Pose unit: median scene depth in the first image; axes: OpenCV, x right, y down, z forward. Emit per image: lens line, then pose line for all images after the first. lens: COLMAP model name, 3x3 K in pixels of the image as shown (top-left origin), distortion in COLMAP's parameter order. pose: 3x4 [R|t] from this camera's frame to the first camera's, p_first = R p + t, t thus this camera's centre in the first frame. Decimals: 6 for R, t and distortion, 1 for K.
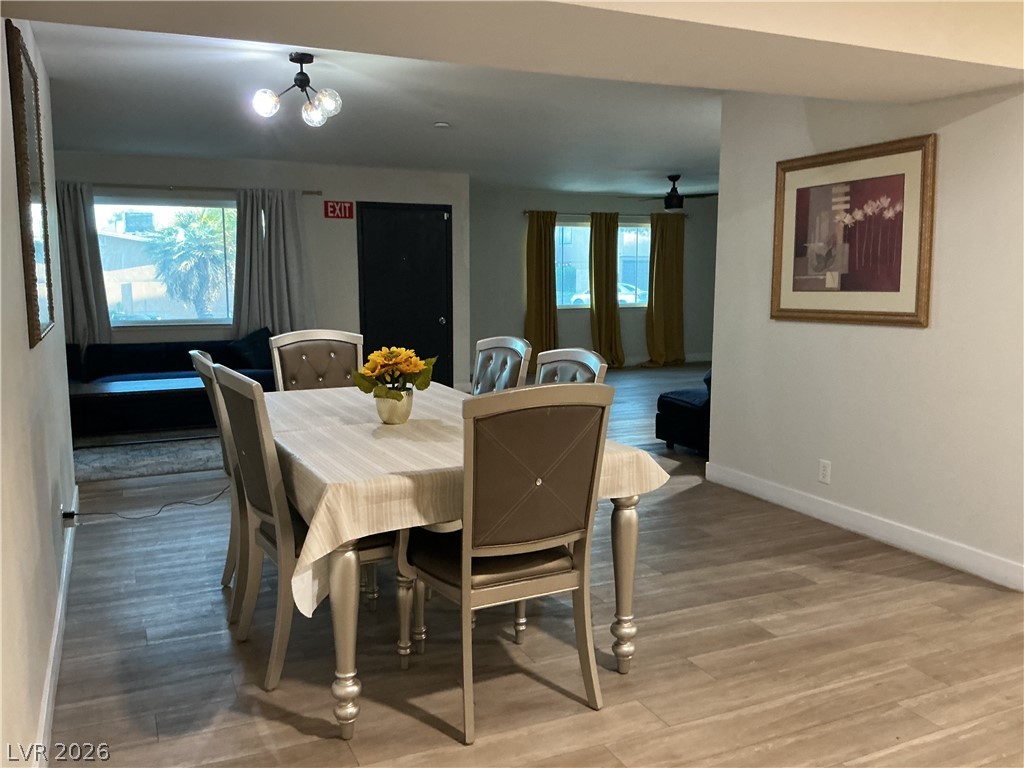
lens RADIAL K [[852.8, 0, 506.9], [0, 852.8, 386.0], [0, 0, 1]] dist [0.127759, -0.273854]
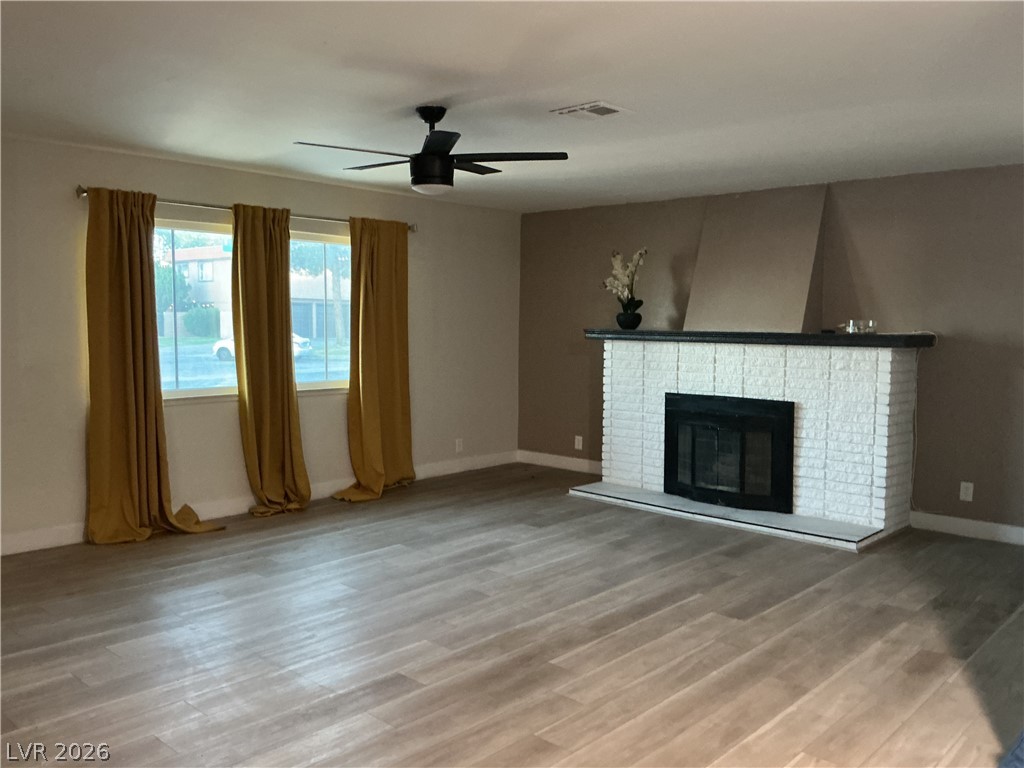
lens RADIAL K [[852.8, 0, 507.8], [0, 852.8, 388.4], [0, 0, 1]] dist [0.127759, -0.273854]
pose [[0.921368, -0.021574, 0.388091, 0.047957], [0.039595, 0.998474, -0.038496, -0.070075], [-0.386669, 0.050835, 0.920817, 0.481000]]
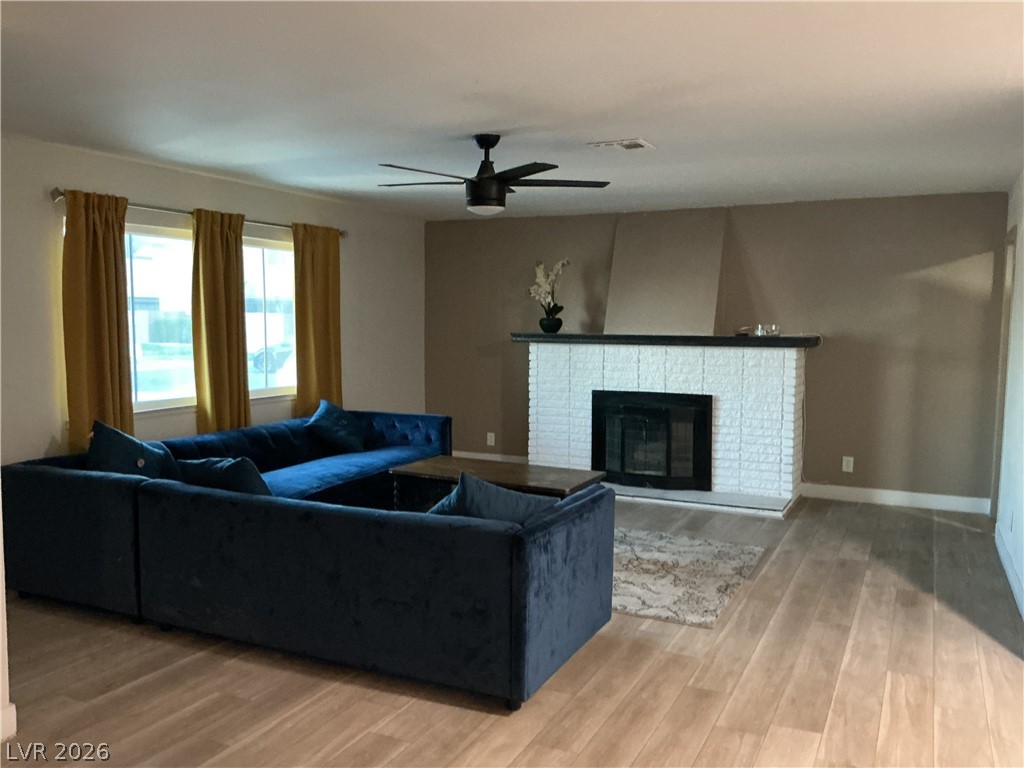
lens RADIAL K [[852.8, 0, 505.1], [0, 852.8, 392.8], [0, 0, 1]] dist [0.127759, -0.273854]
pose [[0.769856, -0.052064, 0.636090, -0.080275], [0.076090, 0.997046, -0.010484, -0.080958], [-0.633665, 0.056471, 0.771544, 0.518608]]
